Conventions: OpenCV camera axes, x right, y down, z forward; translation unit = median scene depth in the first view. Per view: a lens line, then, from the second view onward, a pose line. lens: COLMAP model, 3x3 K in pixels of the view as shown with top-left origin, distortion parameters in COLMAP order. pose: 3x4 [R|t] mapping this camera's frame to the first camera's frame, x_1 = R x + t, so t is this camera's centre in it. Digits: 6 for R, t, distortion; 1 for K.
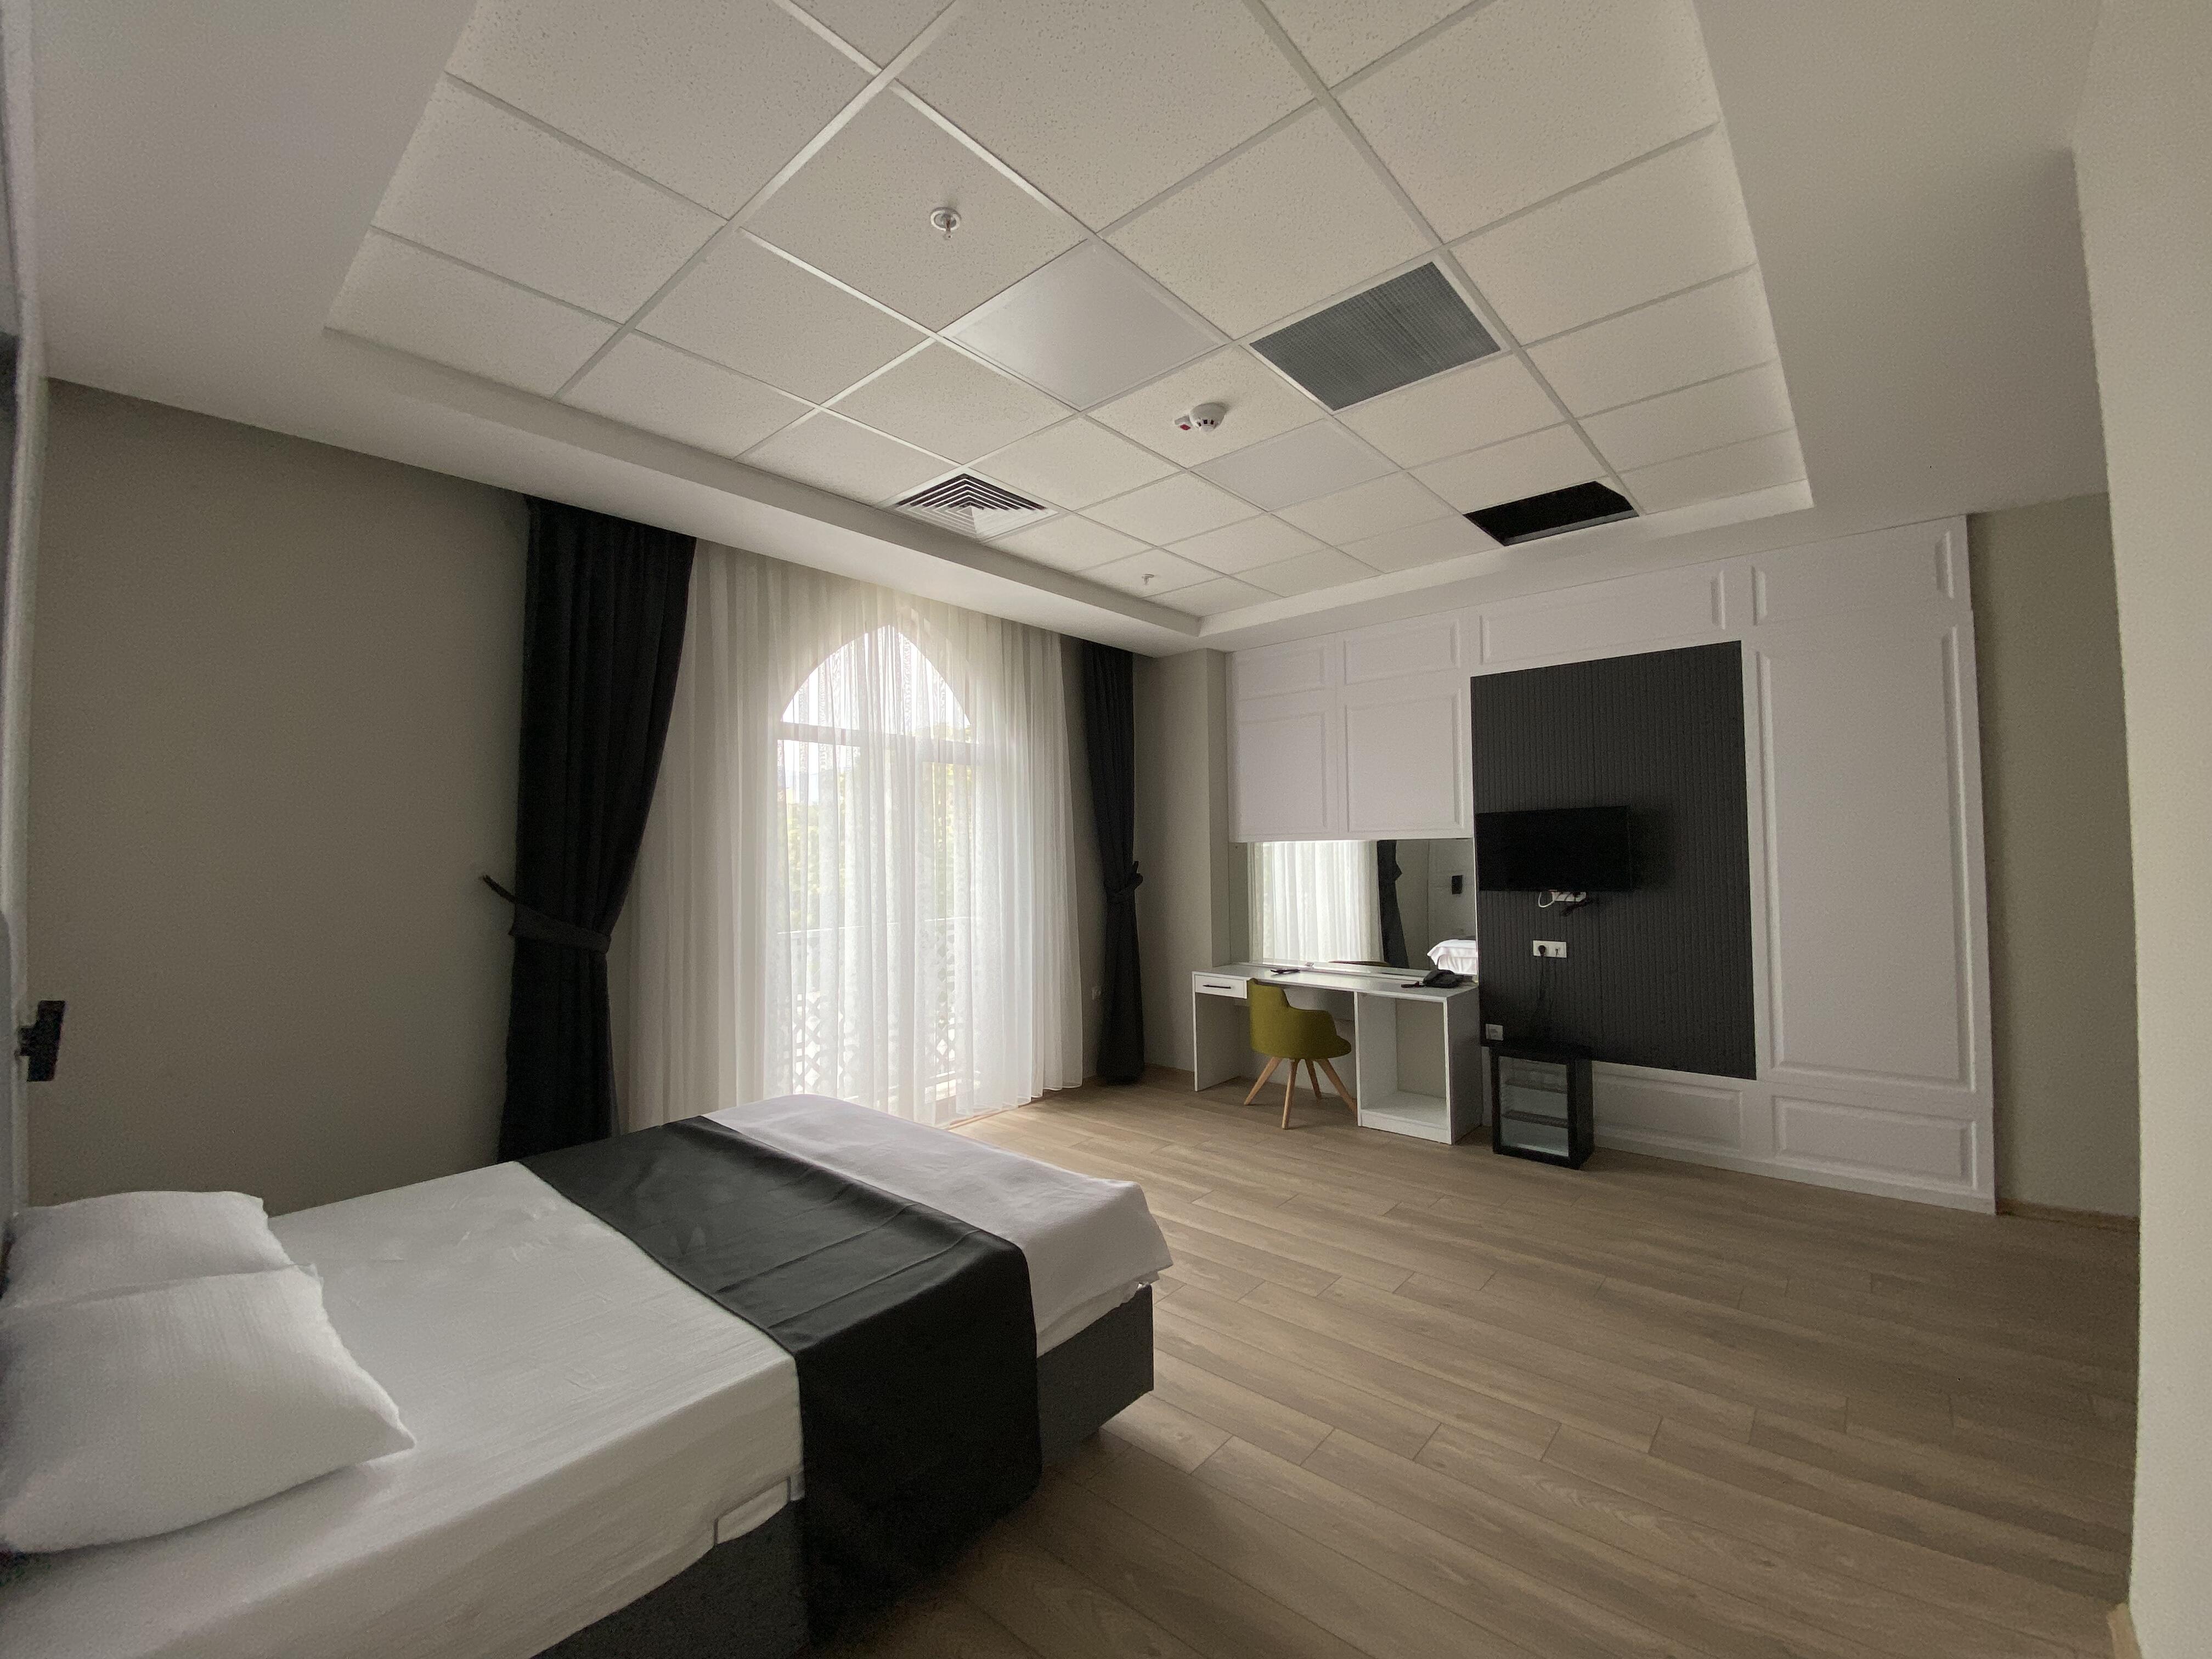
lens RADIAL K [[887.9, 0, 1101.4], [0, 887.9, 835.4], [0, 0, 1]] dist [0.000719, -0.007184]
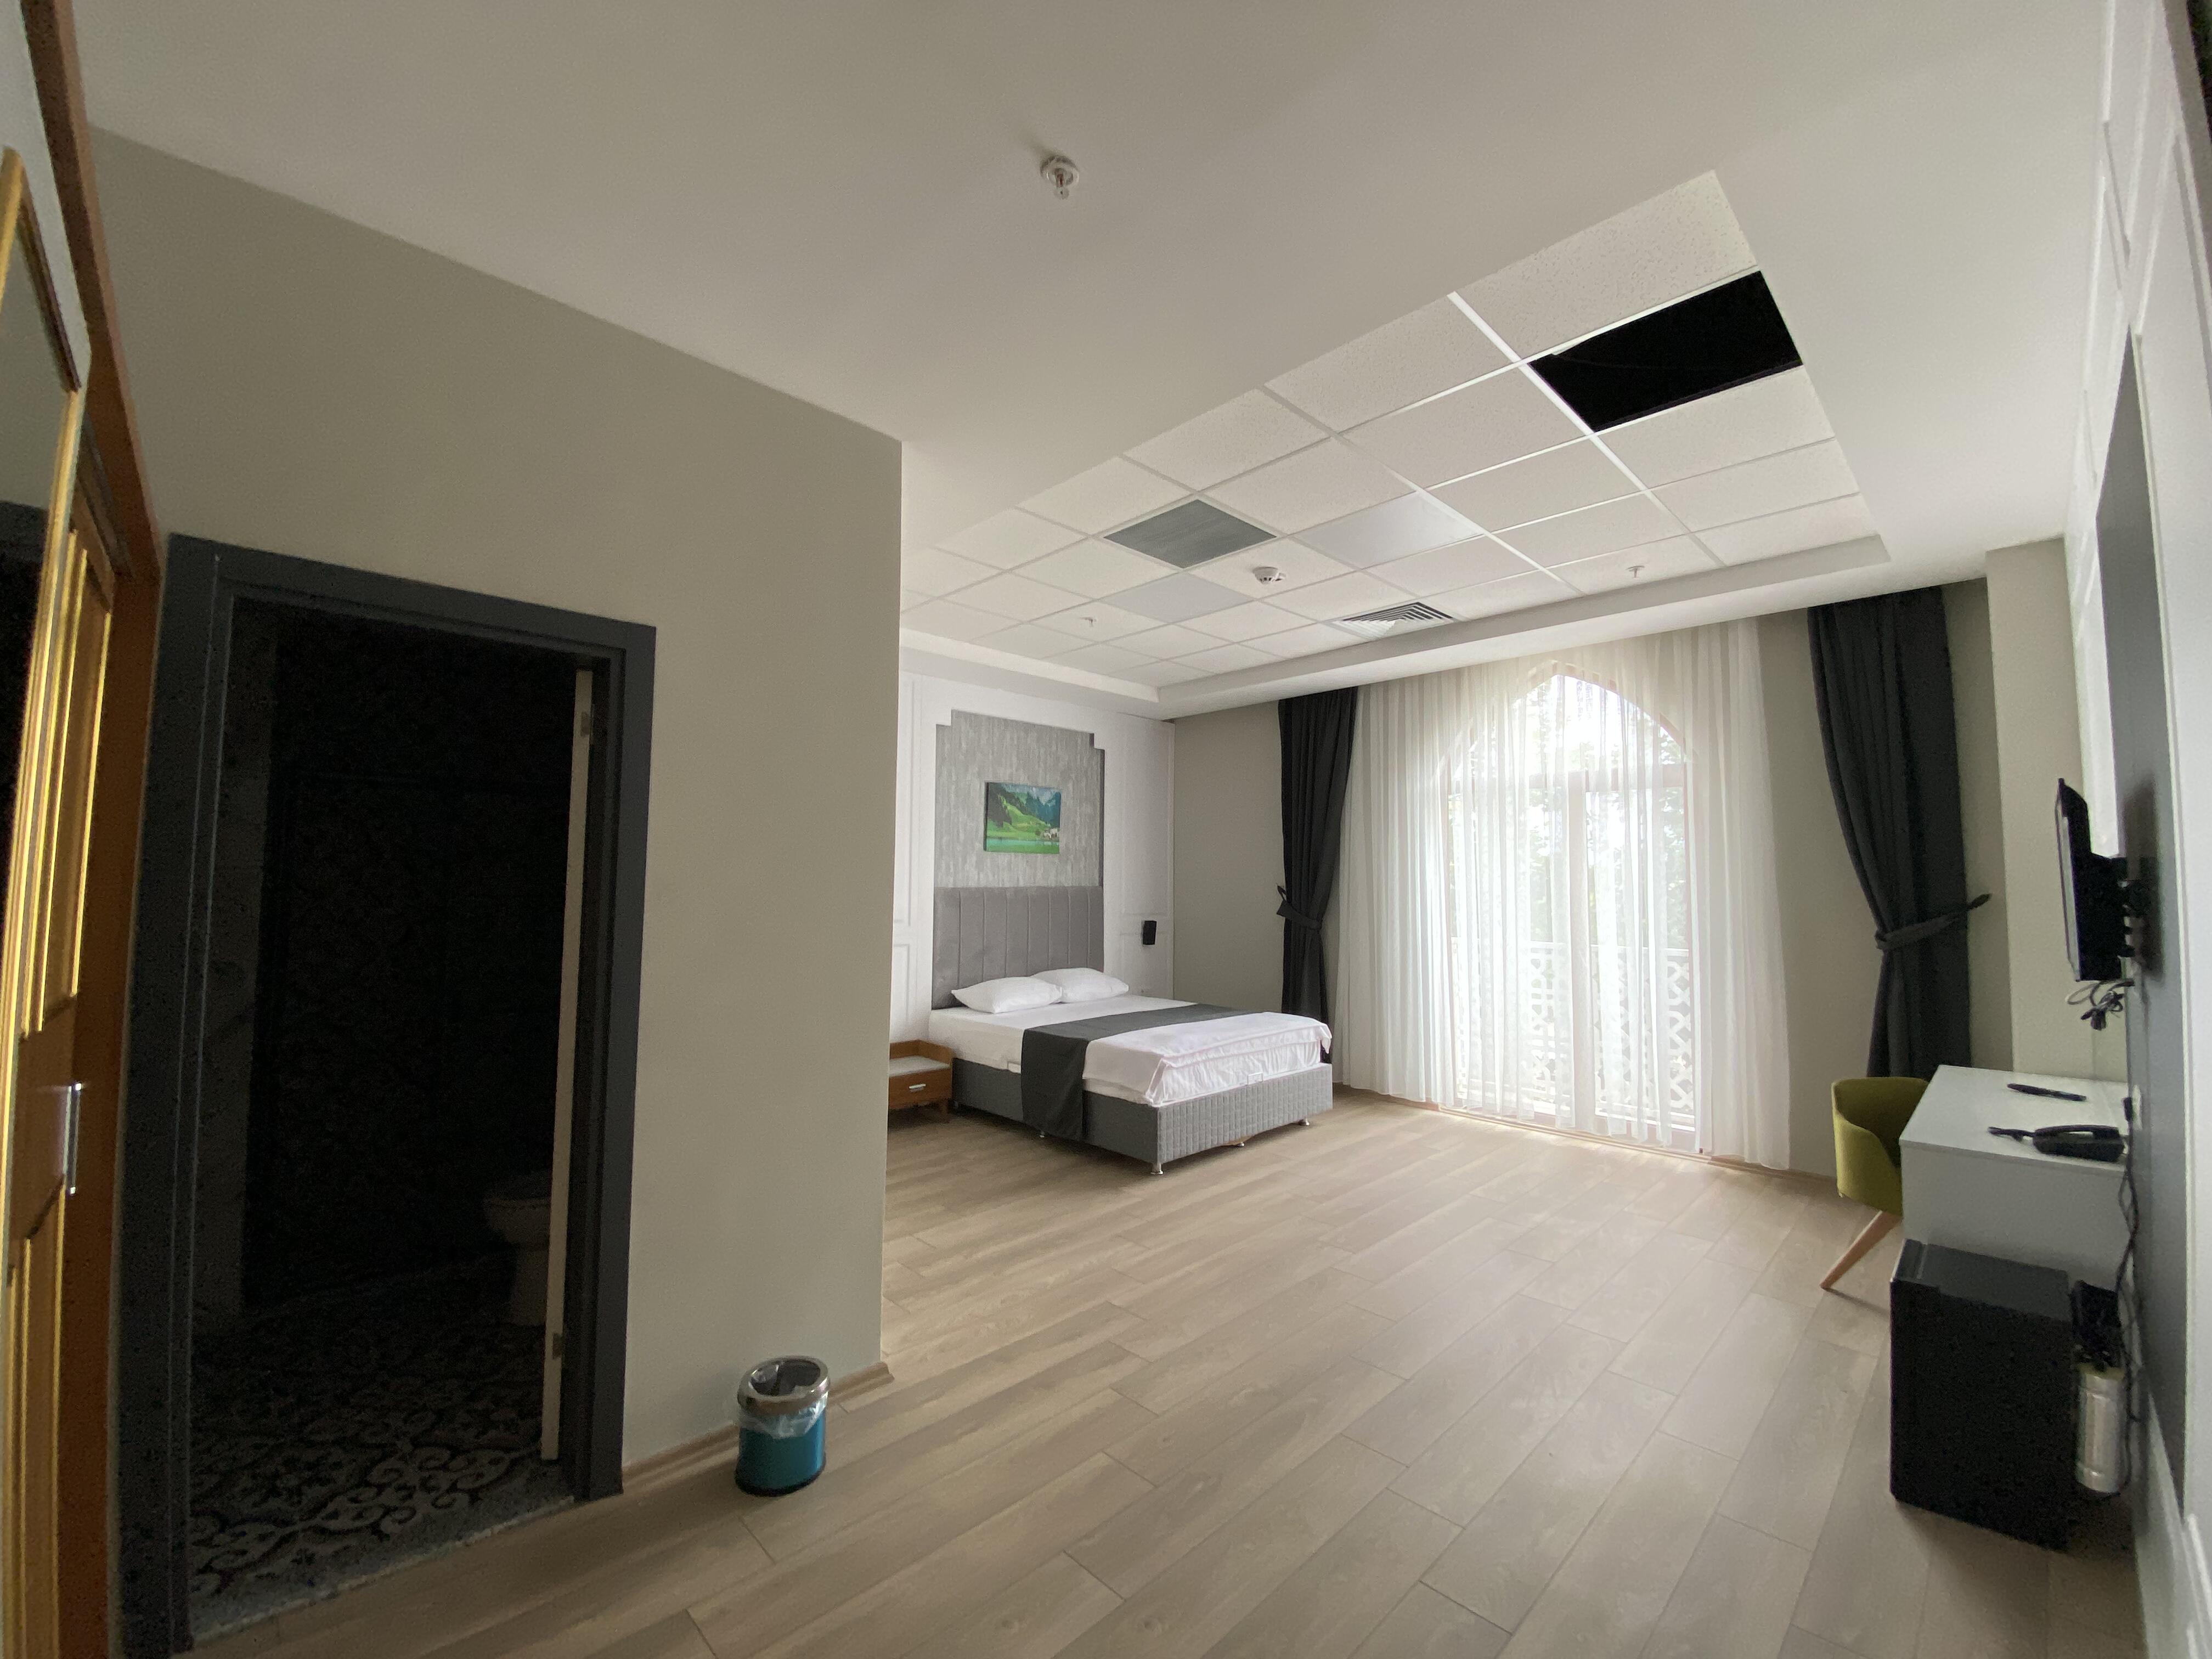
lens RADIAL K [[903.7, 0, 1103.2], [0, 903.7, 821.4], [0, 0, 1]] dist [0.015824, -0.017625]
pose [[-0.096415, -0.063633, -0.993305, 1.833261], [0.012721, 0.997794, -0.065155, 0.031376], [0.995260, -0.018918, -0.095393, 1.004575]]
